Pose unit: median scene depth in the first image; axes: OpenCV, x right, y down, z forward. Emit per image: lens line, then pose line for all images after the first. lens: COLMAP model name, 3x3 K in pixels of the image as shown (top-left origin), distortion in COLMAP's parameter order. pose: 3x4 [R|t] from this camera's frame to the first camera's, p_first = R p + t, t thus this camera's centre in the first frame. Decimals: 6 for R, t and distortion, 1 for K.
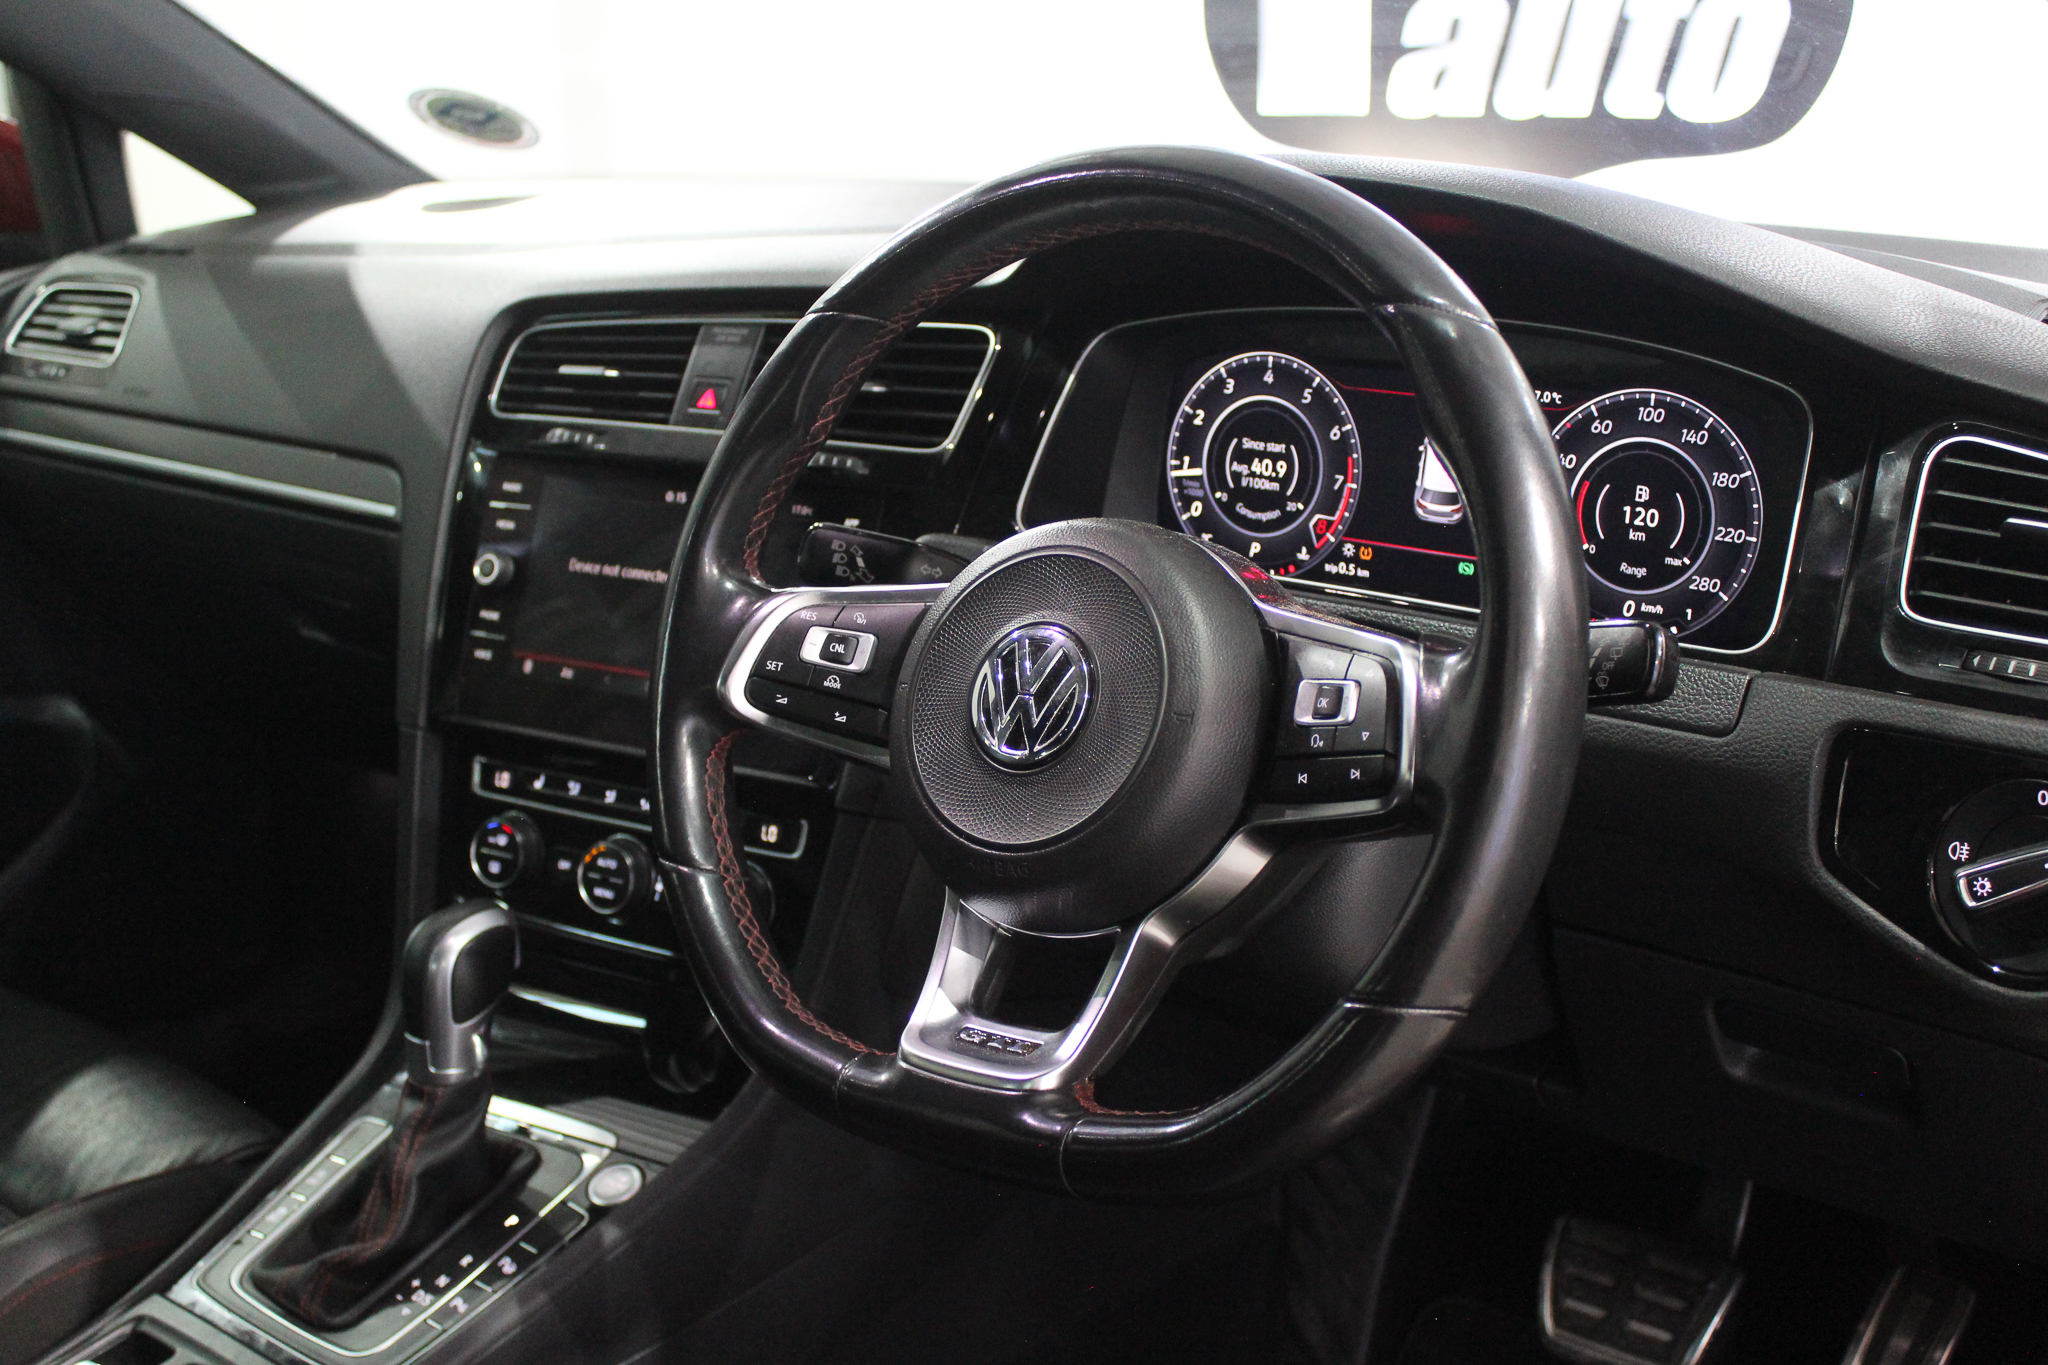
lens RADIAL K [[2259.6, 0, 995.6], [0, 2259.6, 685.7], [0, 0, 1]] dist [-0.105090, 0.128585]
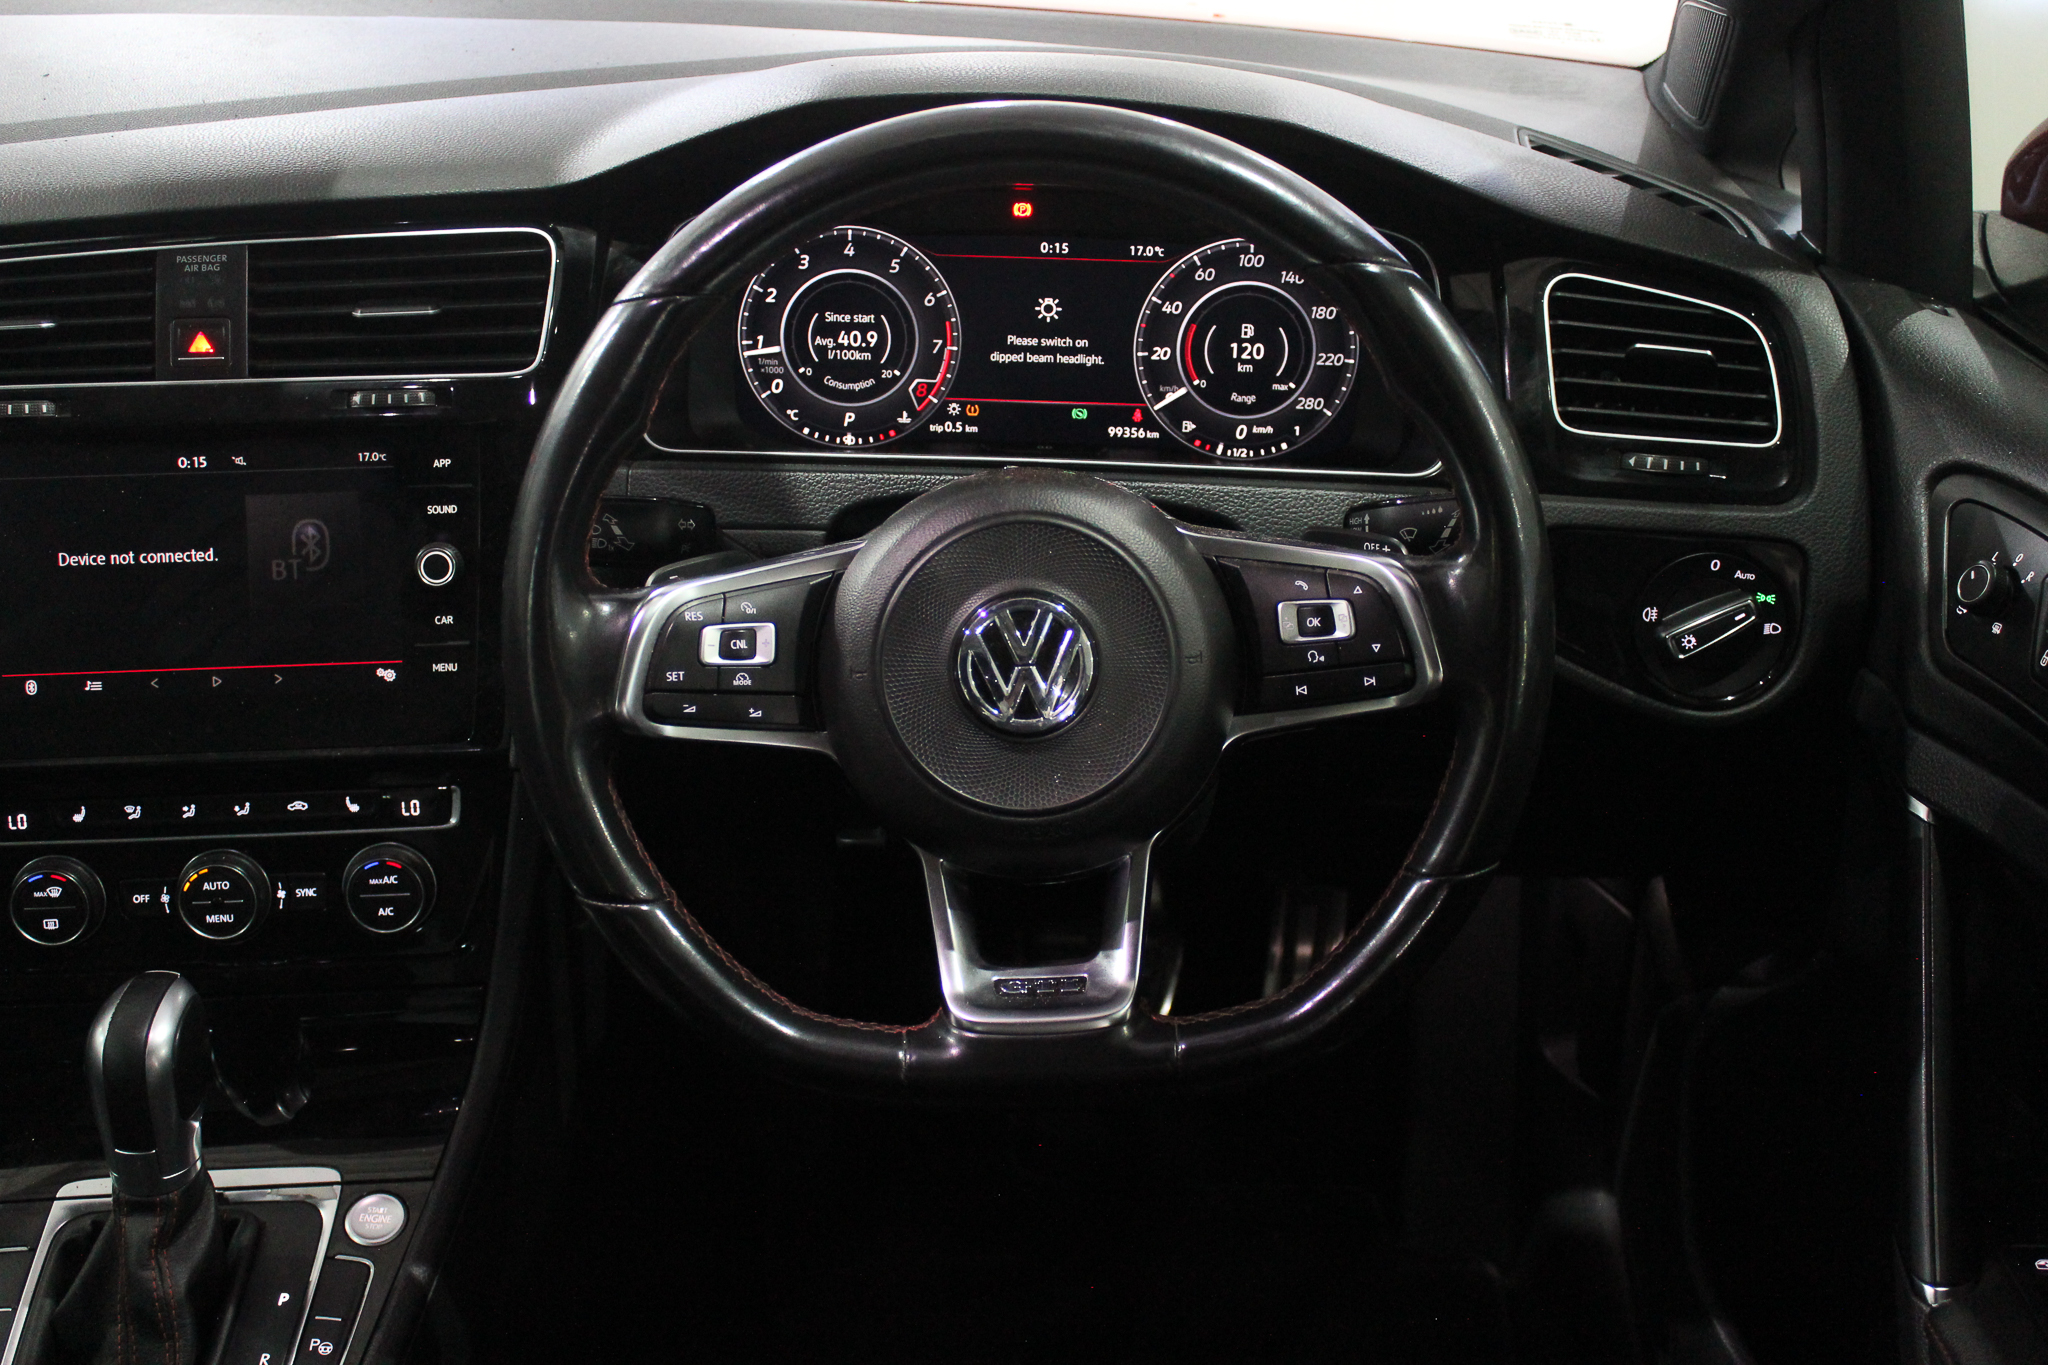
lens RADIAL K [[2259.6, 0, 995.6], [0, 2259.6, 685.7], [0, 0, 1]] dist [-0.105090, 0.128585]
pose [[0.801733, -0.242448, 0.546300, -0.429433], [0.139629, 0.964714, 0.223225, -0.166956], [-0.581144, -0.102688, 0.807296, 0.130831]]
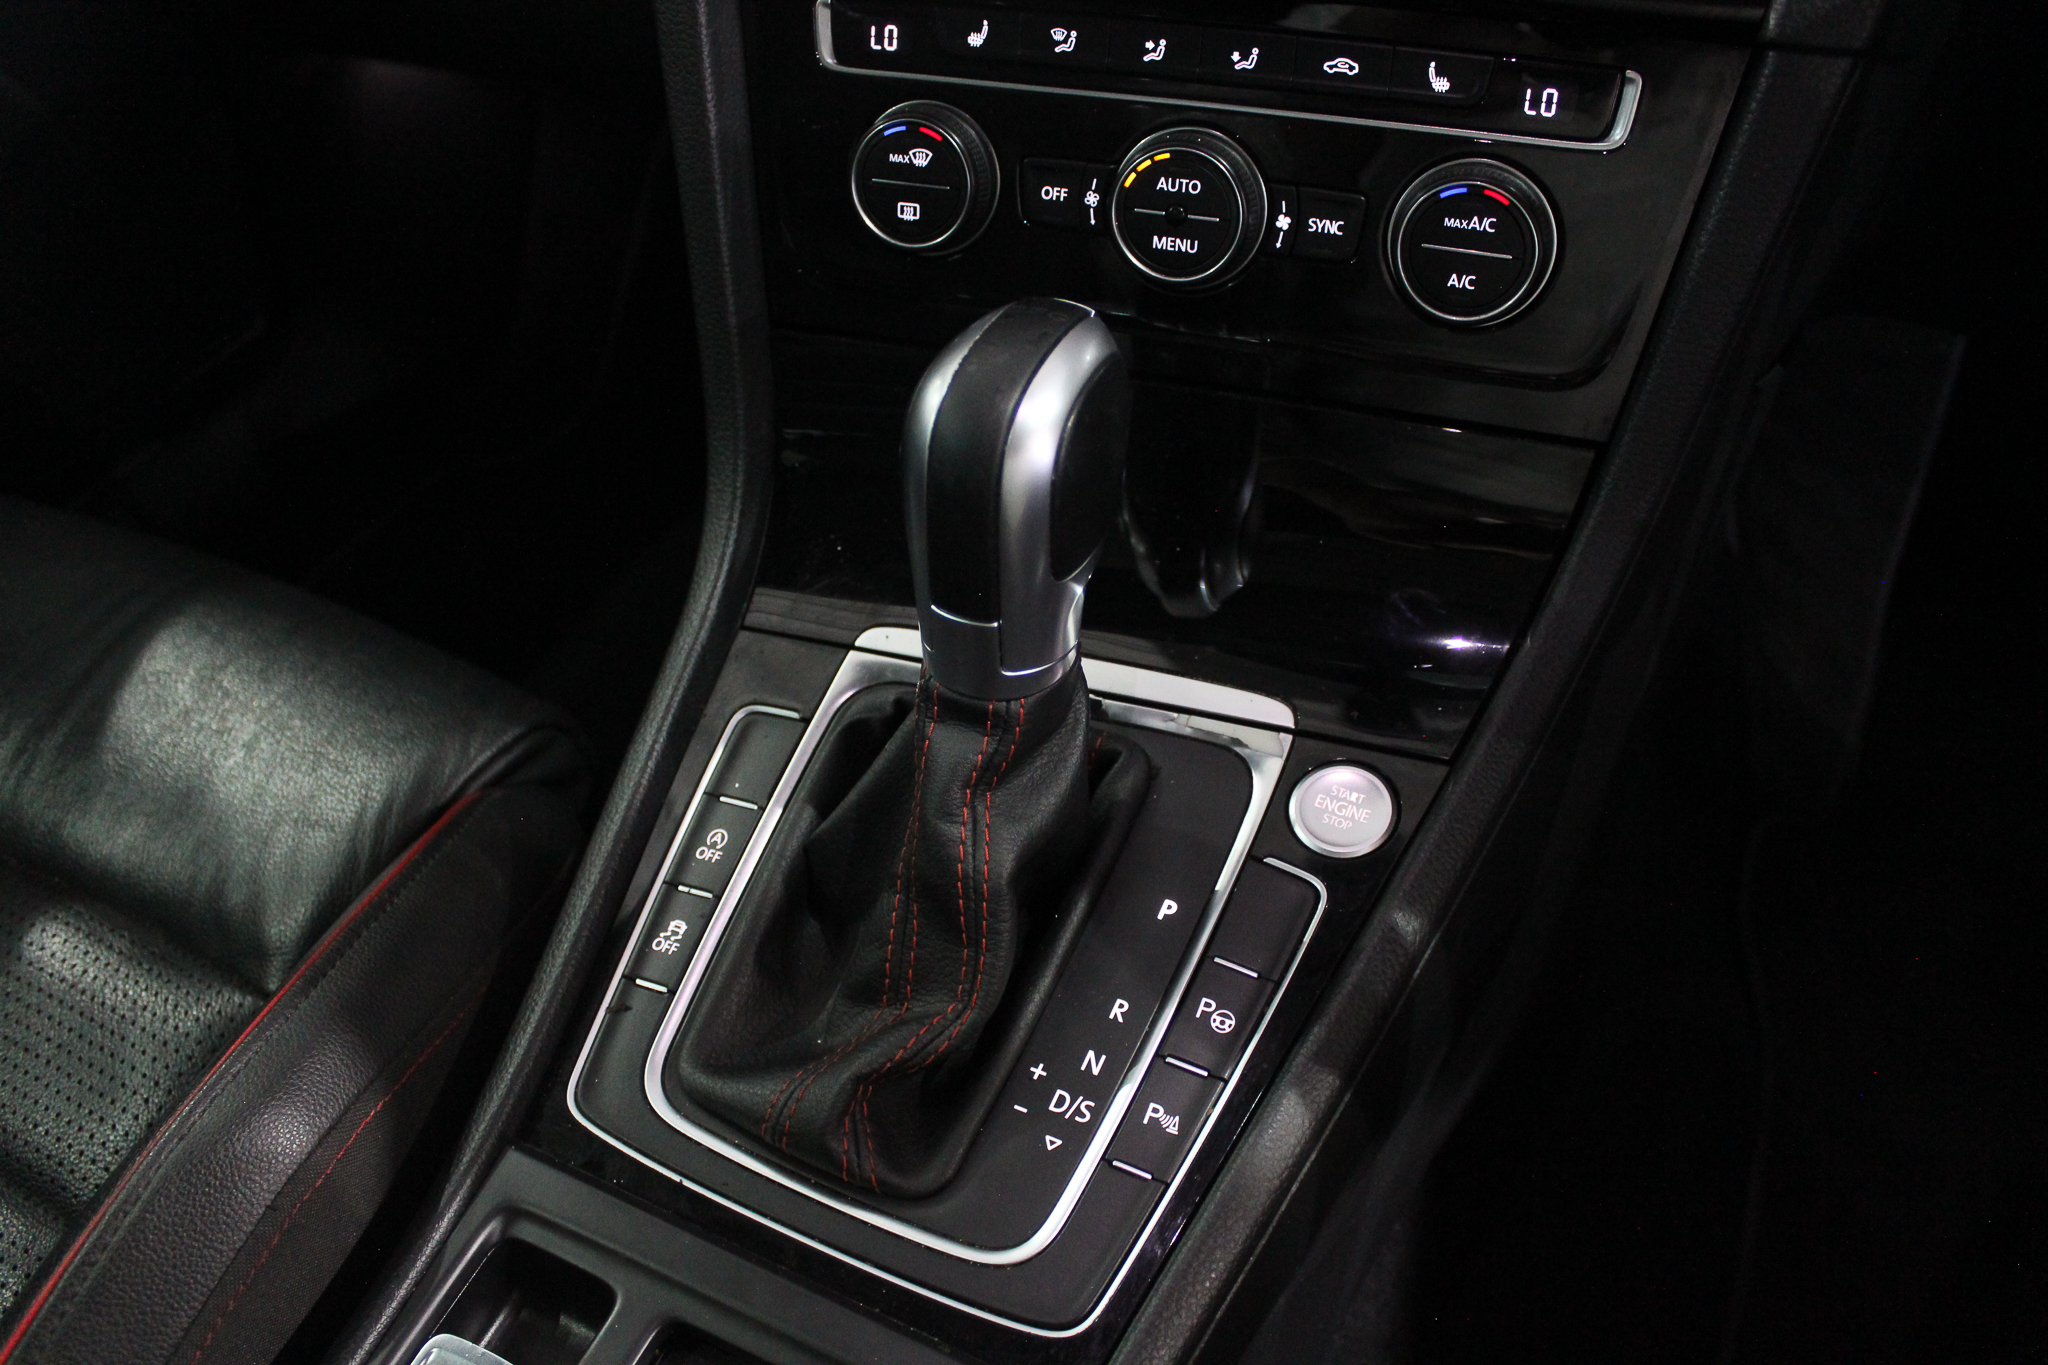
lens RADIAL K [[1682.0, 0, 1013.0], [0, 1682.0, 684.6], [0, 0, 1]] dist [-0.167989, 0.155256]
pose [[0.979685, -0.146269, 0.137197, -0.306735], [0.075795, 0.903444, 0.421952, 0.022027], [-0.185669, -0.402981, 0.896177, 0.691805]]
